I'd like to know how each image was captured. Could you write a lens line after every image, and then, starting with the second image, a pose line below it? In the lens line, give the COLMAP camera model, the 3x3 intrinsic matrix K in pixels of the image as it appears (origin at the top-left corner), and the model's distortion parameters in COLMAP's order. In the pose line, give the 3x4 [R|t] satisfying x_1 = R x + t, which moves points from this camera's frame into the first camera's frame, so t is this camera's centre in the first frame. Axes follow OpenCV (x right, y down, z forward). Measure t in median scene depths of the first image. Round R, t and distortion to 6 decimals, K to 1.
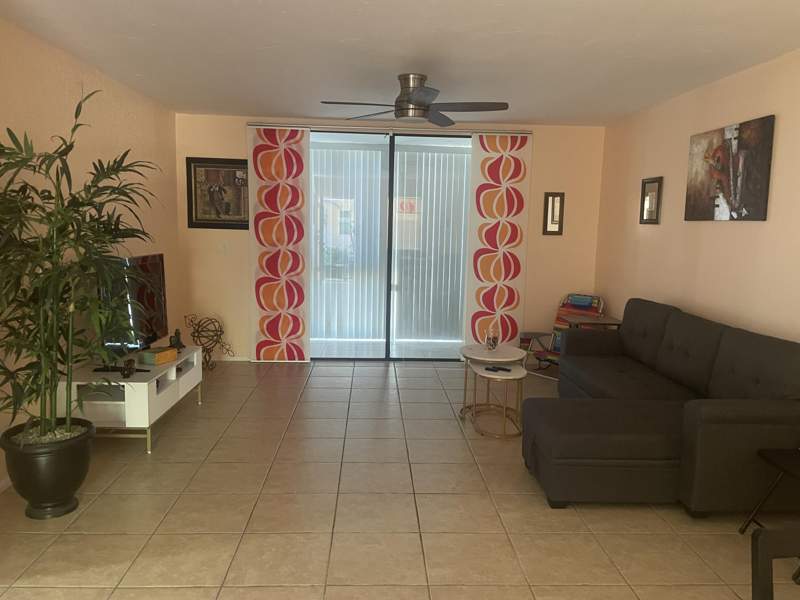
lens RADIAL K [[604.2, 0, 400.0], [0, 604.2, 300.0], [0, 0, 1]] dist [0.011041, 0.000997]
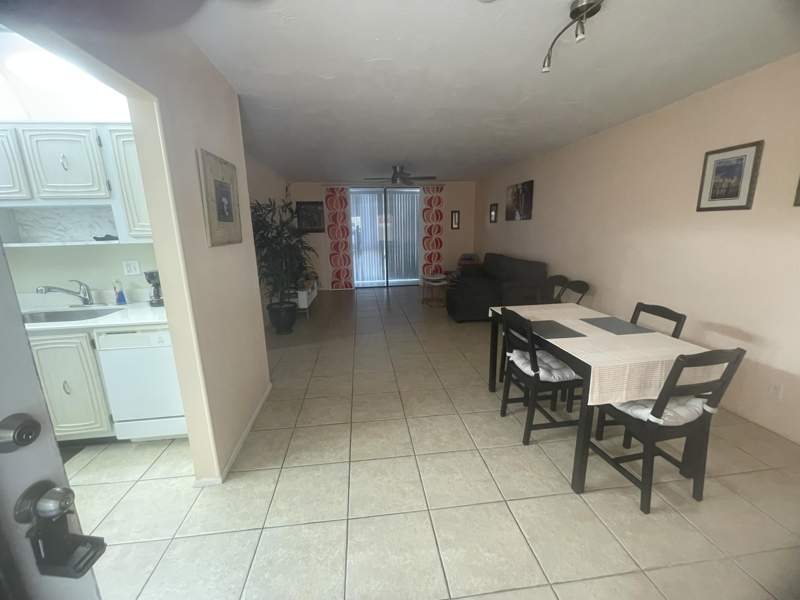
lens RADIAL K [[324.9, 0, 400.0], [0, 324.9, 300.0], [0, 0, 1]] dist [-0.002171, -0.000355]
pose [[0.996142, -0.056755, 0.066930, -0.064762], [0.050477, 0.994477, 0.092016, 0.040524], [-0.071782, -0.088282, 0.993506, -0.274263]]
